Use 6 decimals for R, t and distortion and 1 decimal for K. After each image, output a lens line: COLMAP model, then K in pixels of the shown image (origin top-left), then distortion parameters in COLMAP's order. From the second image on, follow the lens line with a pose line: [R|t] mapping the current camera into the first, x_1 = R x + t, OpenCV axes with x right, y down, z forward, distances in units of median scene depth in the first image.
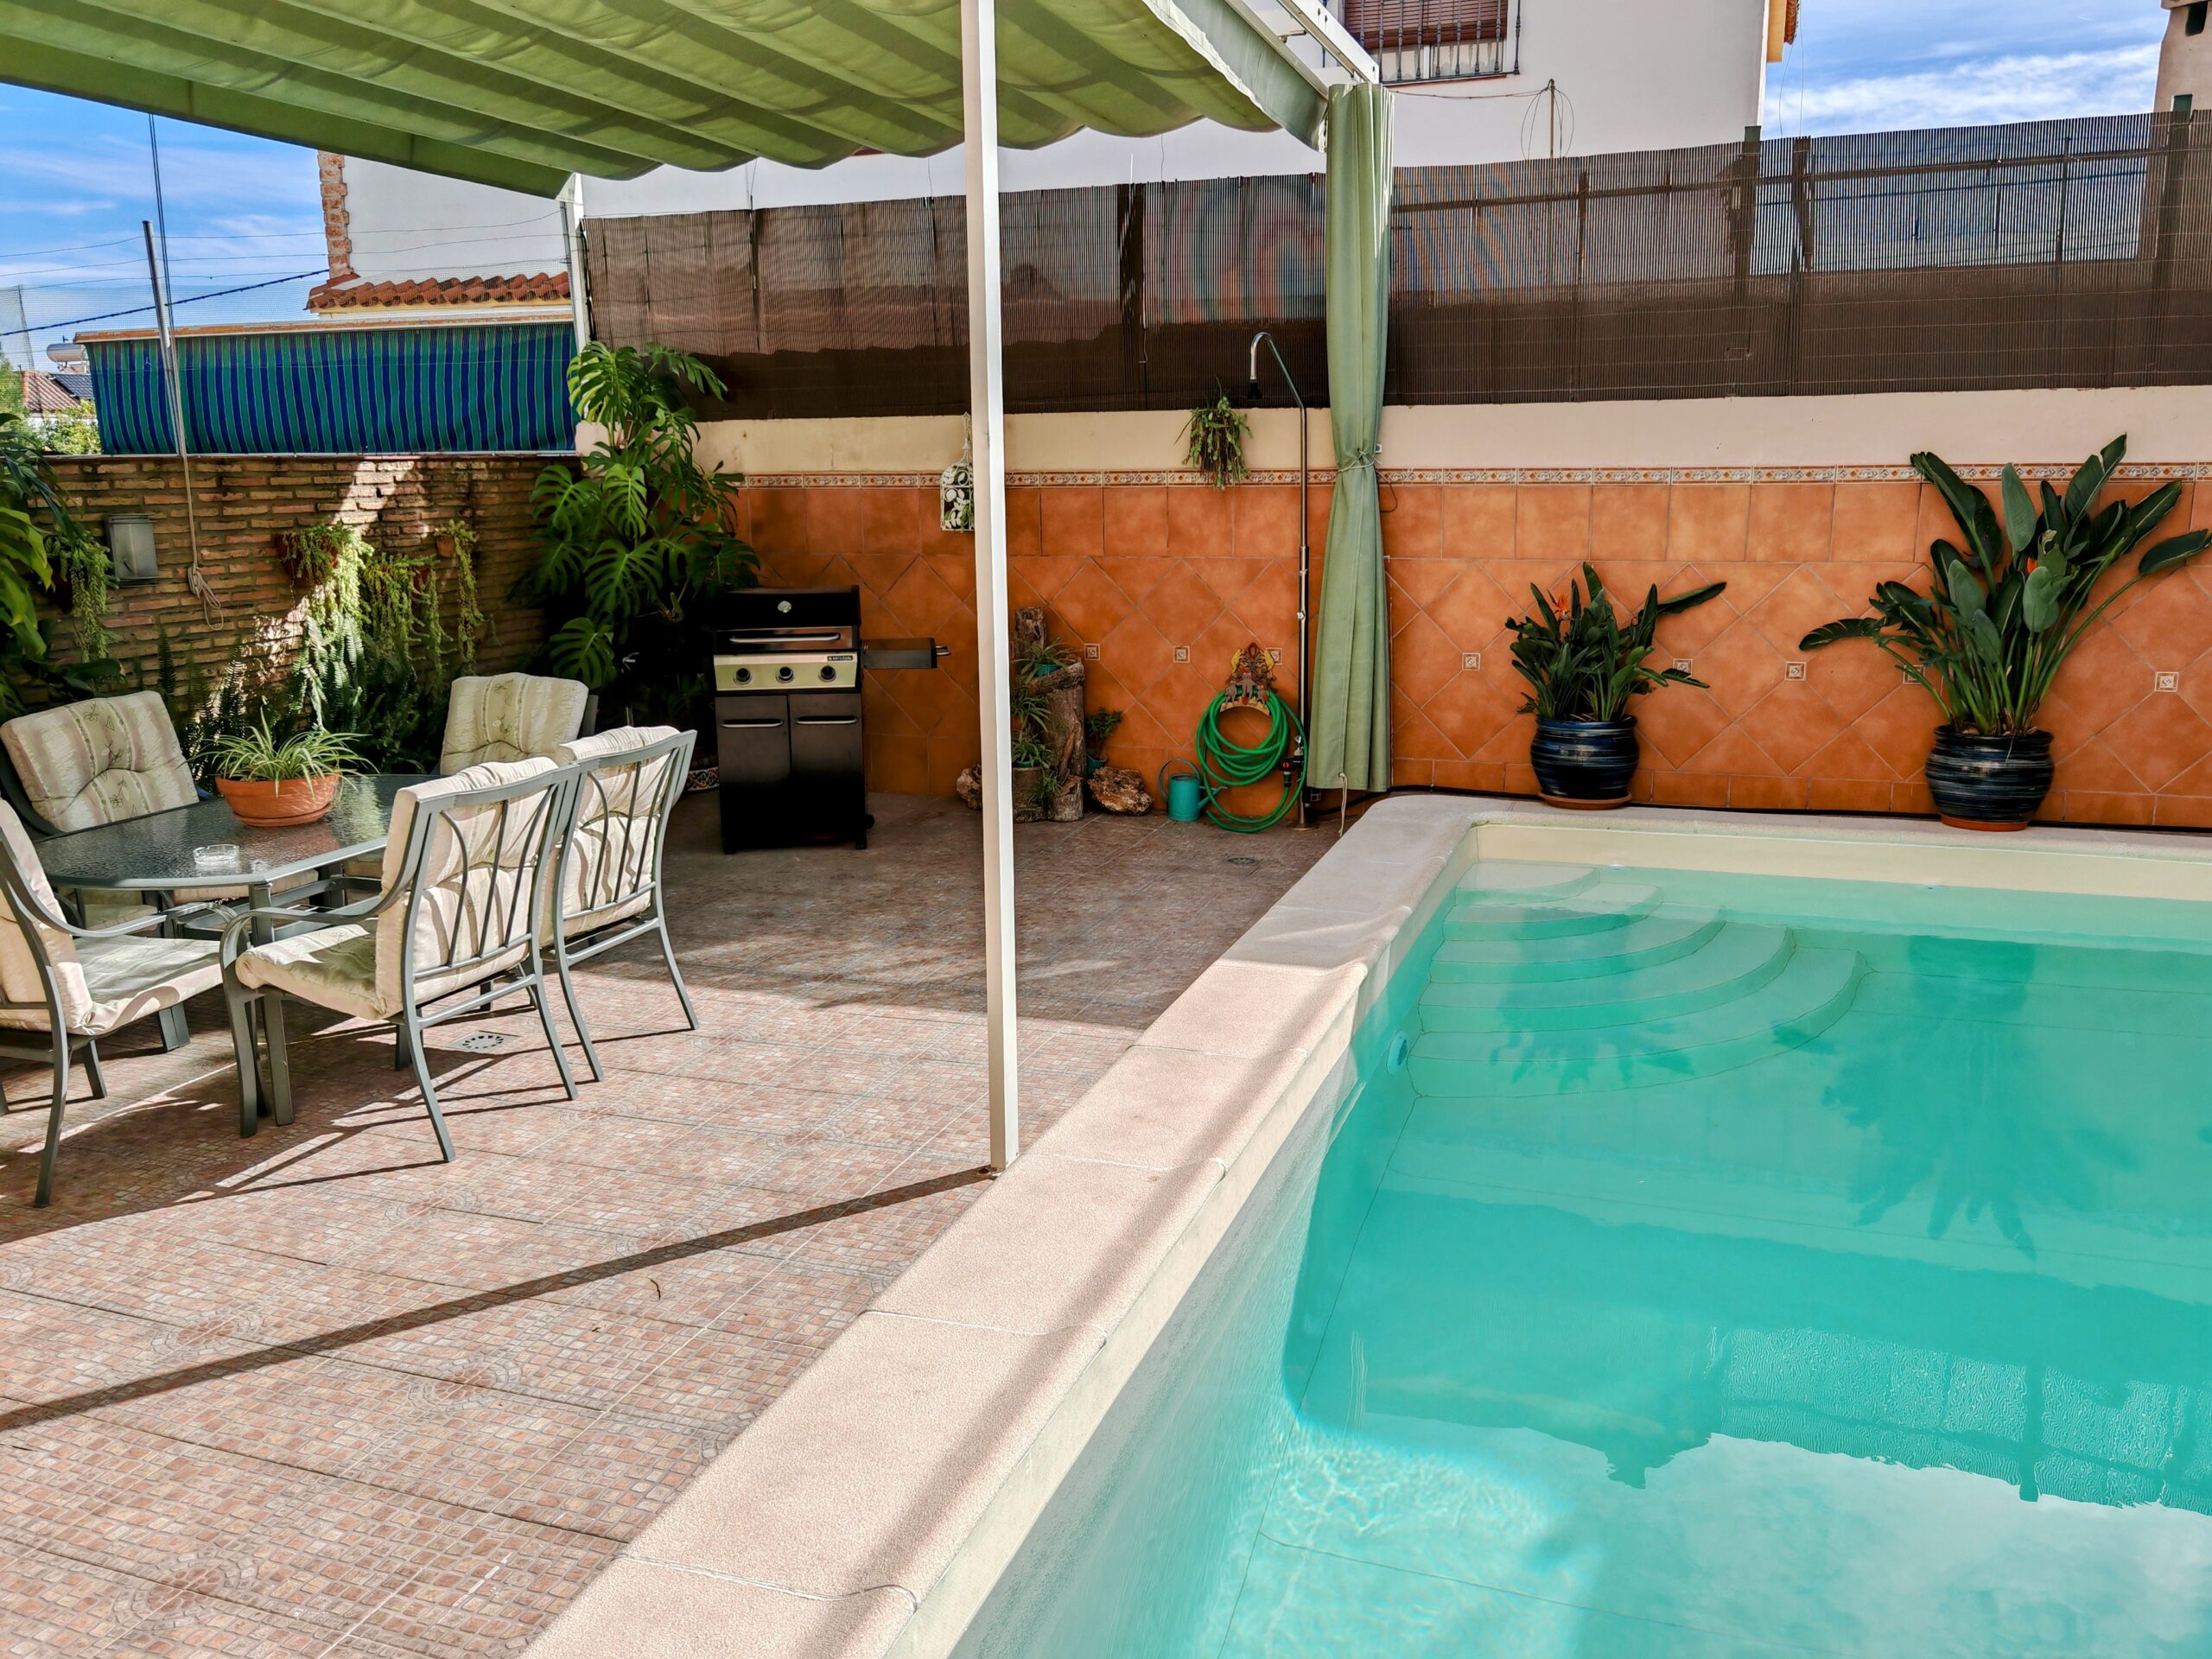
lens RADIAL K [[1724.5, 0, 1109.0], [0, 1724.5, 814.7], [0, 0, 1]] dist [0.013495, -0.006632]
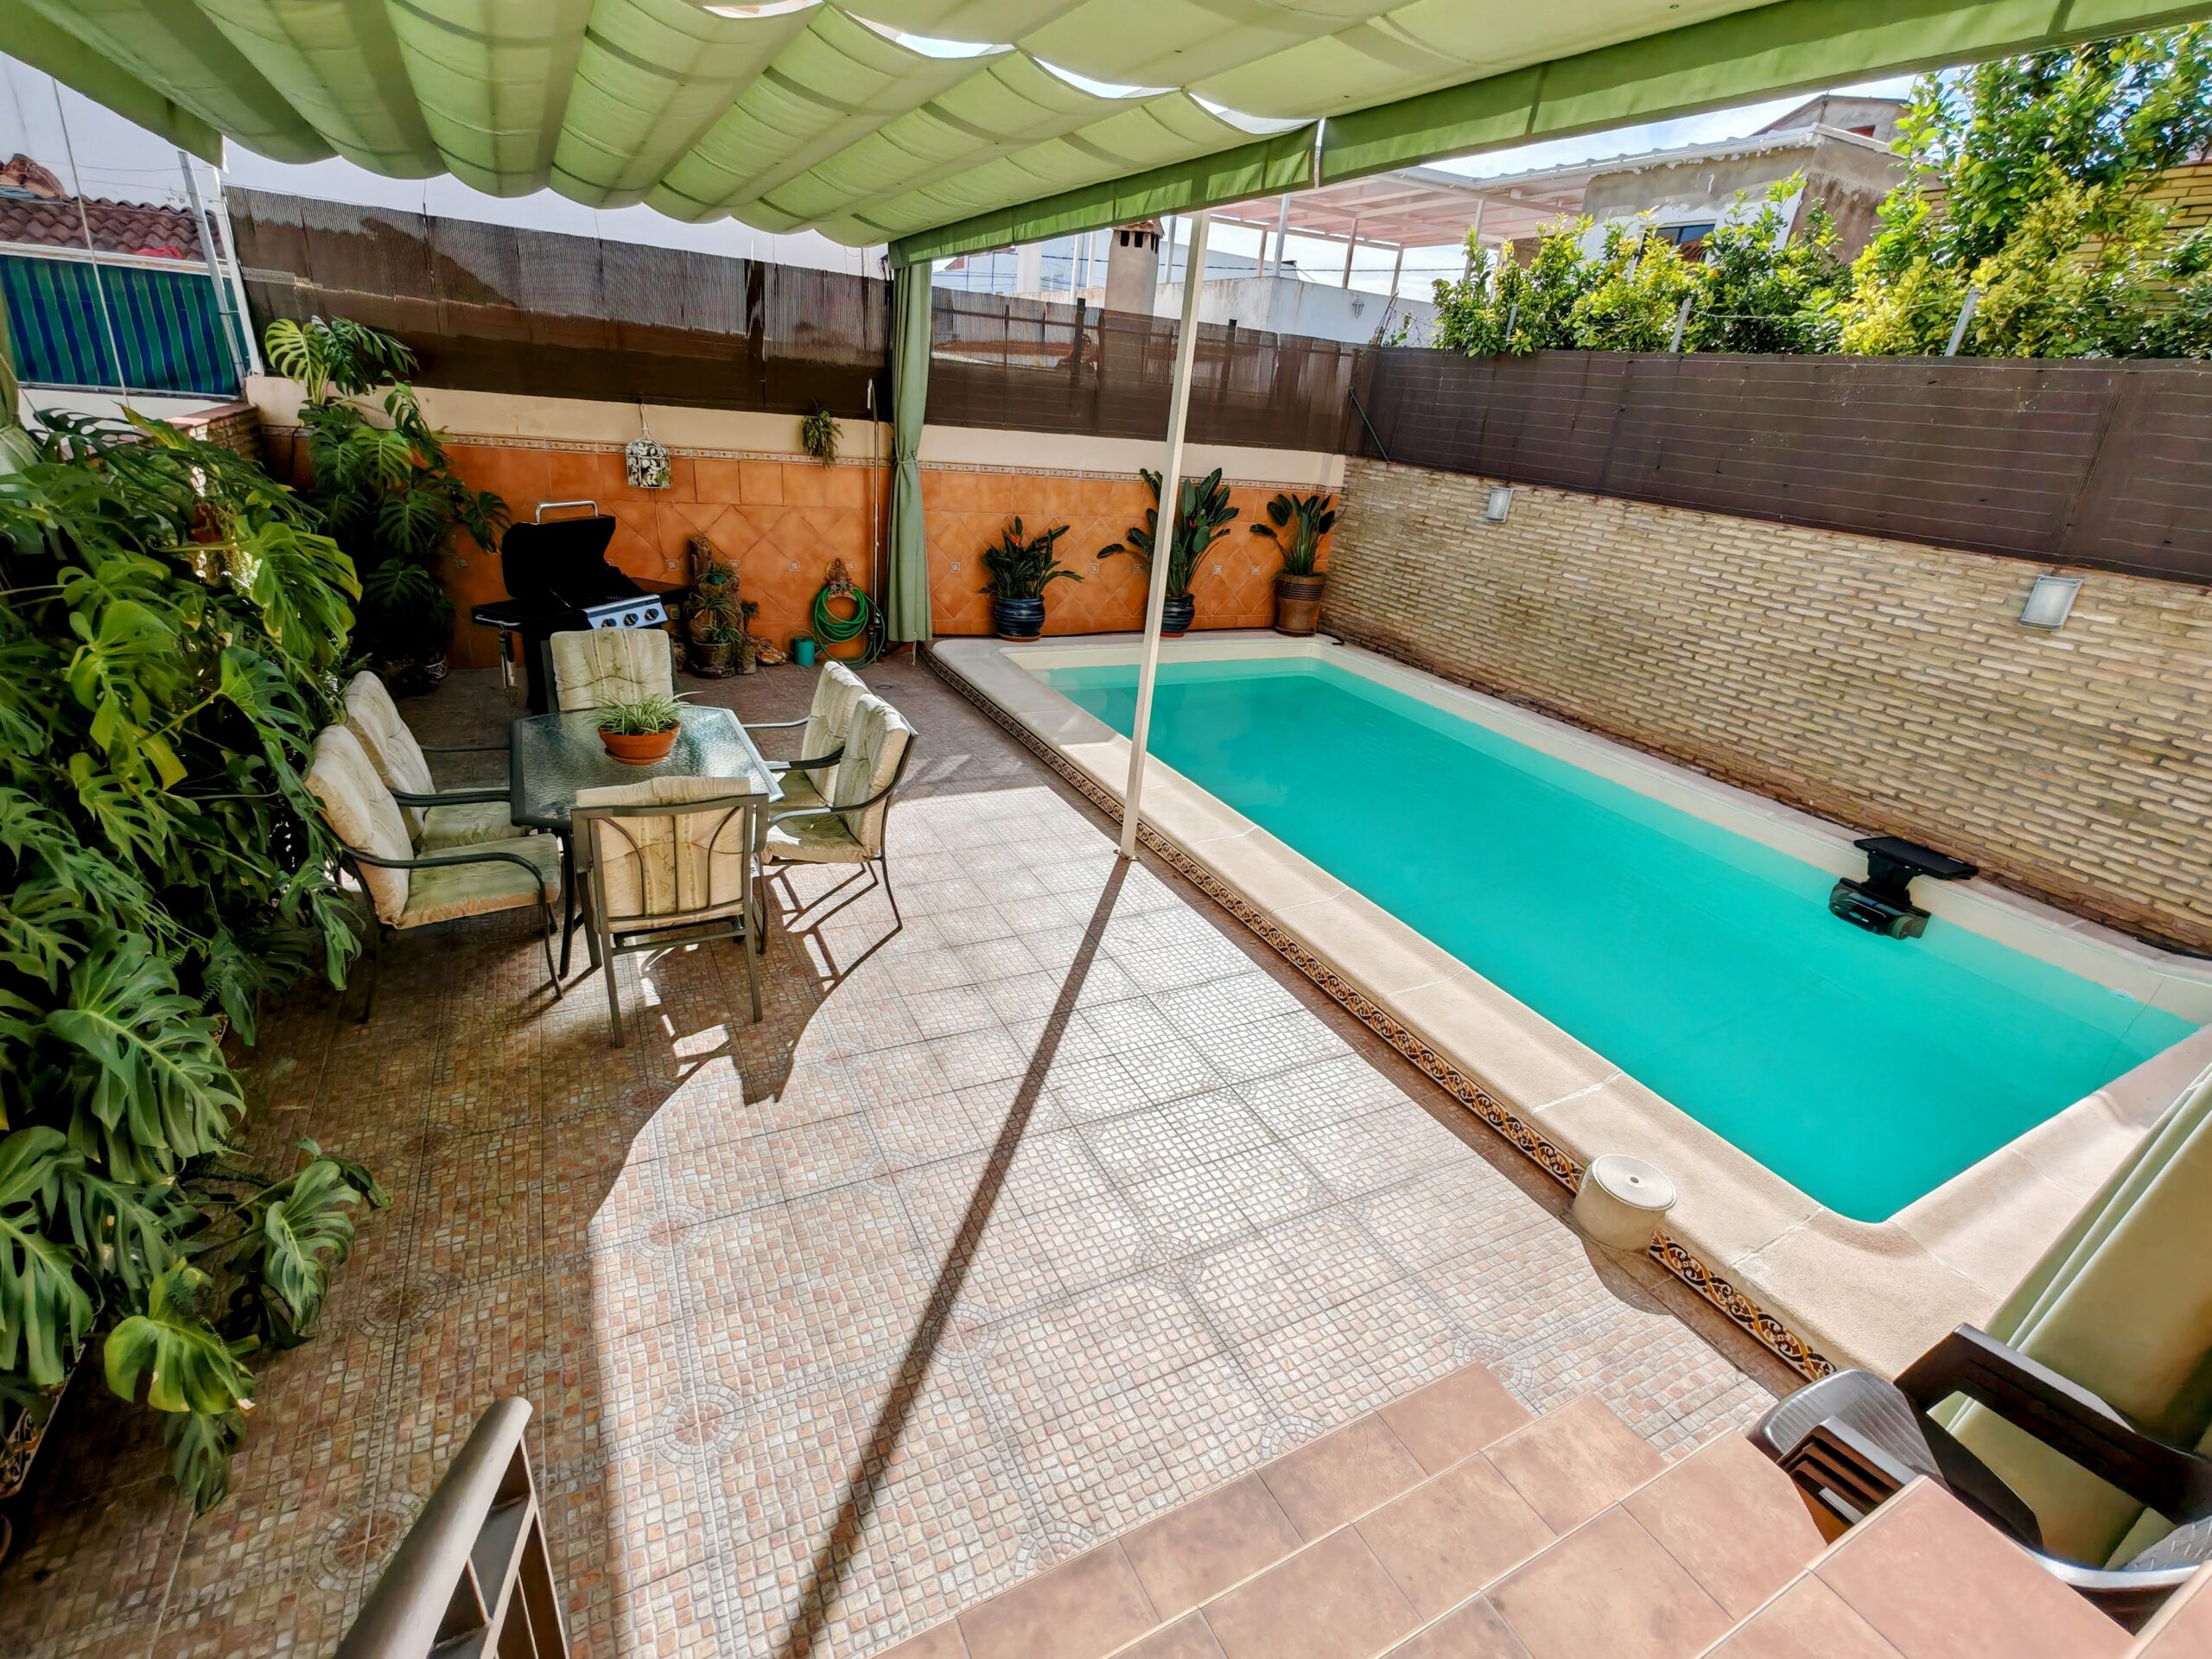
lens RADIAL K [[1016.0, 0, 1101.6], [0, 1016.0, 835.4], [0, 0, 1]] dist [-0.005608, 0.003599]
pose [[0.677262, -0.228130, 0.699481, -0.581009], [0.052155, 0.963209, 0.263645, -0.097309], [-0.733891, -0.142075, 0.664243, 0.094074]]
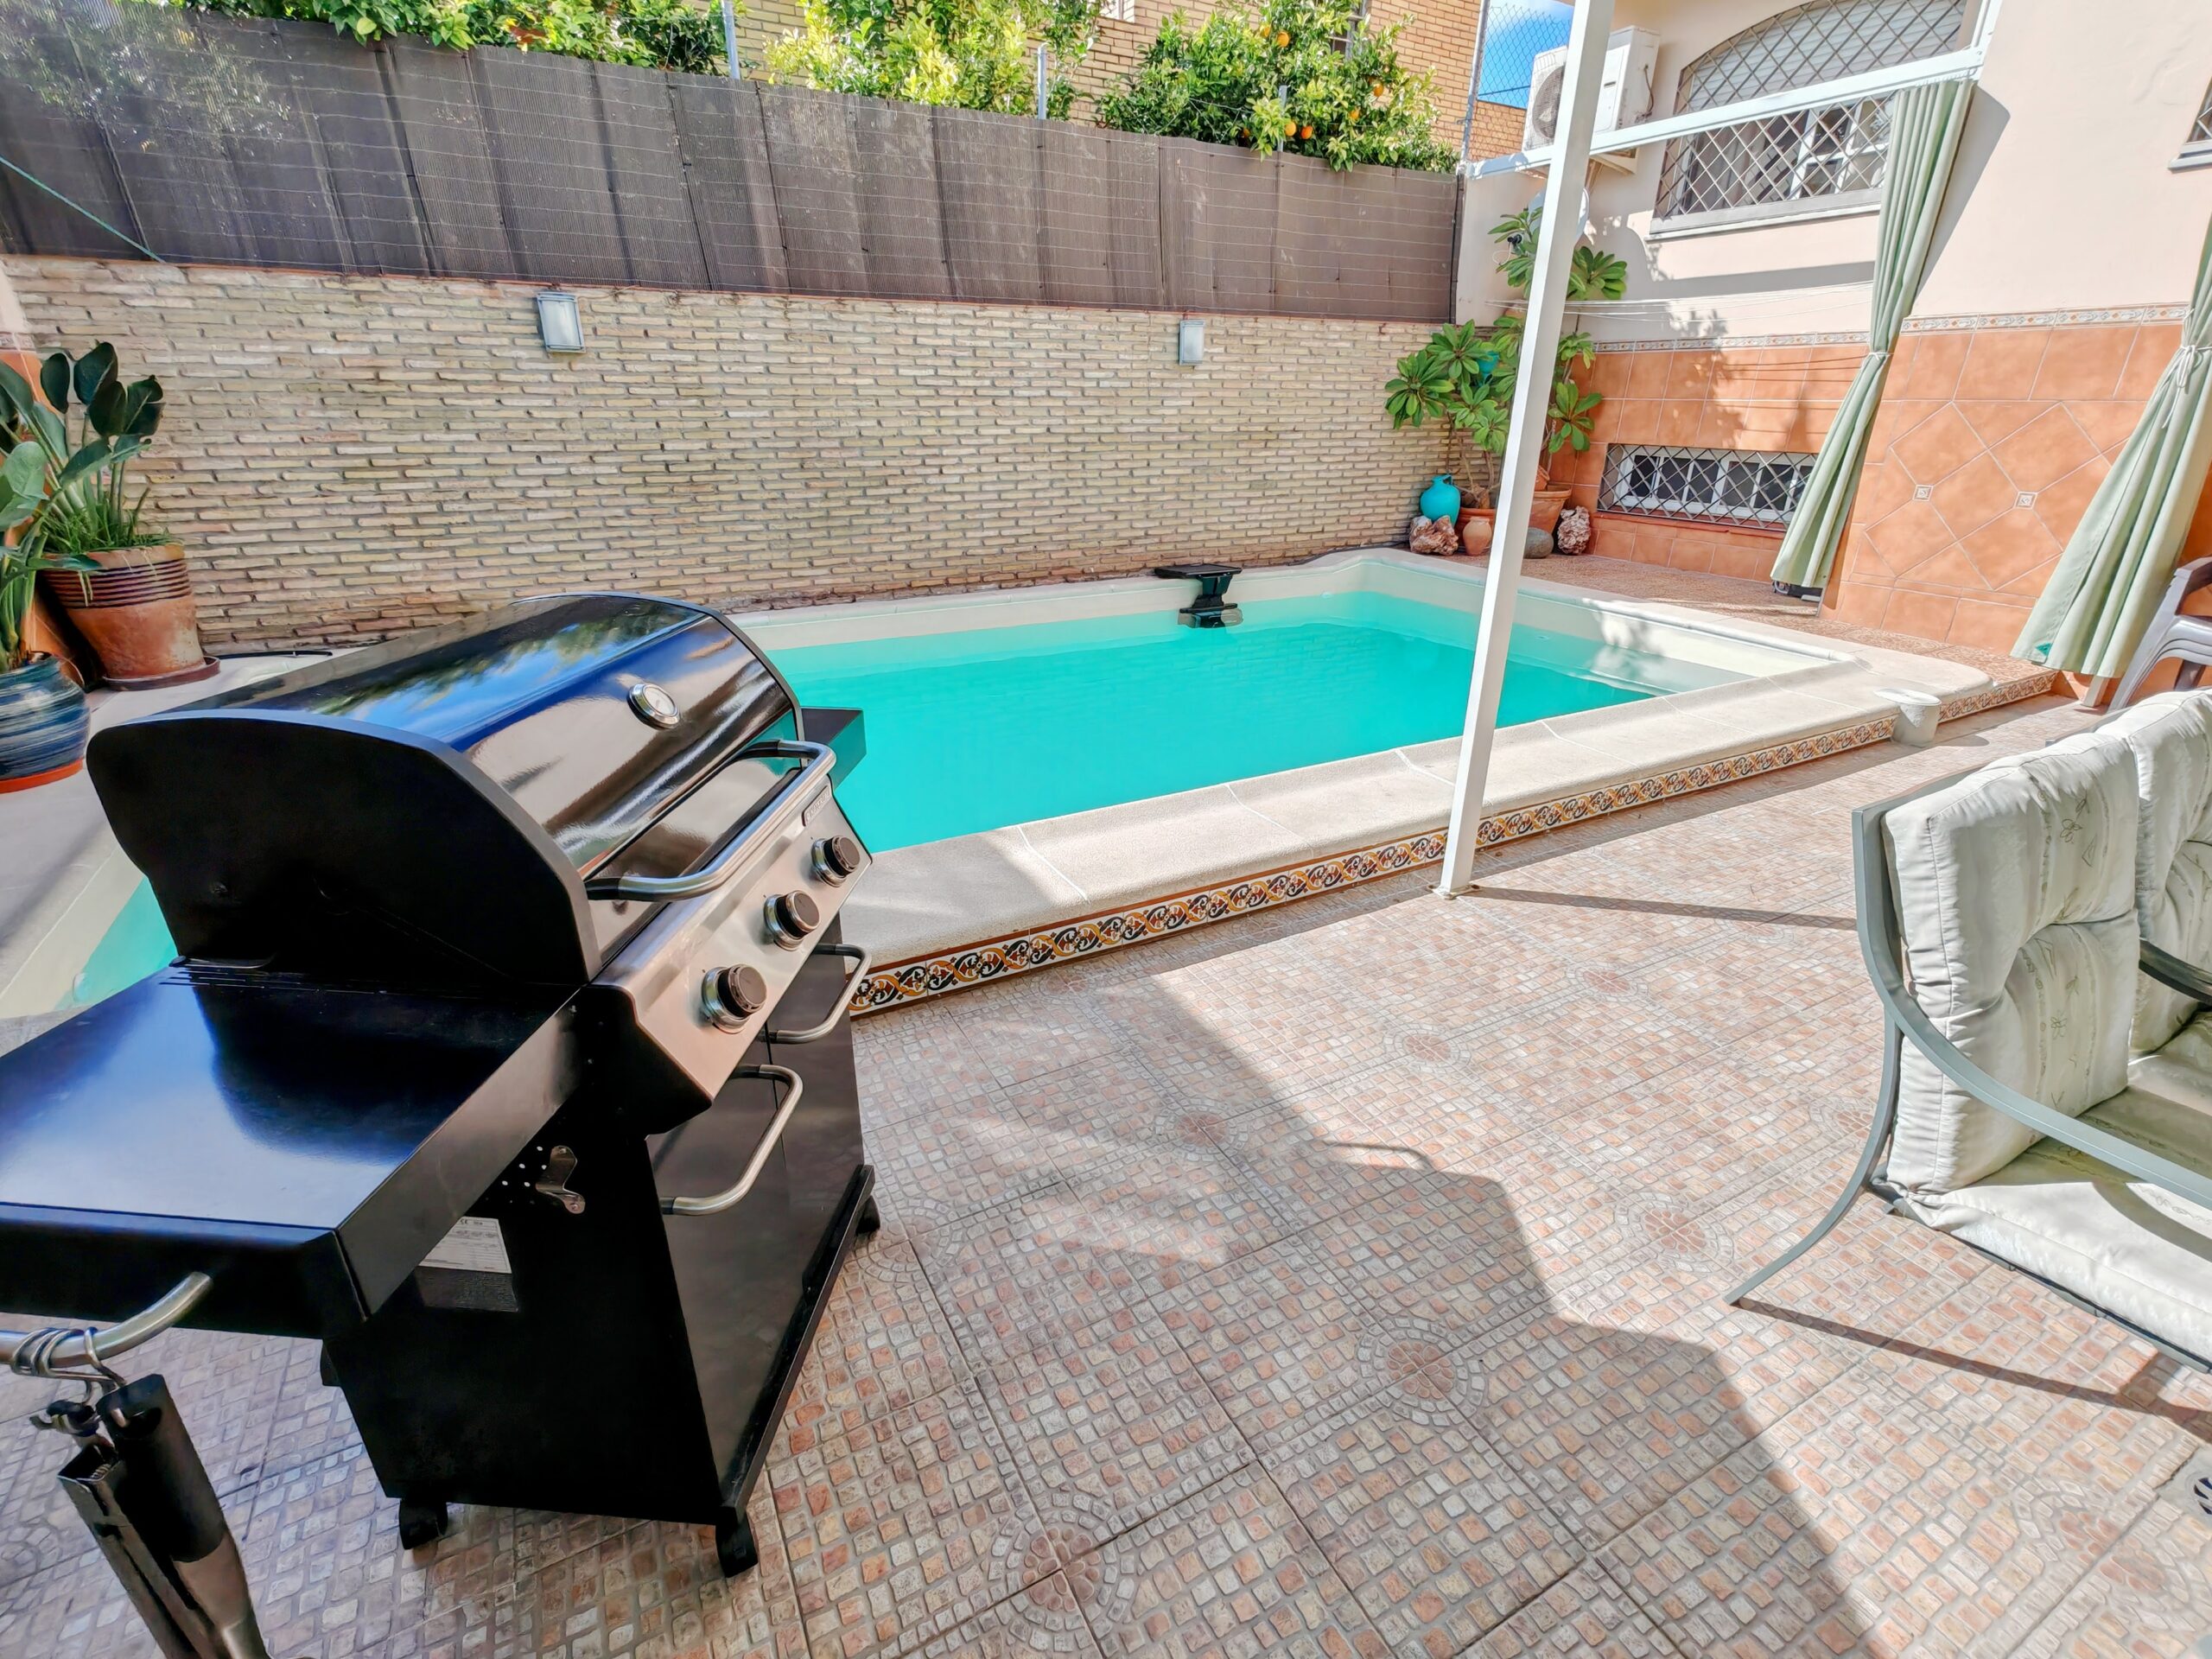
lens RADIAL K [[1016.0, 0, 1113.7], [0, 1016.0, 831.6], [0, 0, 1]] dist [-0.005608, 0.003599]
pose [[-0.746111, -0.258958, 0.613399, -0.188311], [0.138317, 0.840886, 0.523238, -0.151974], [-0.651296, 0.475237, -0.591577, 0.933061]]
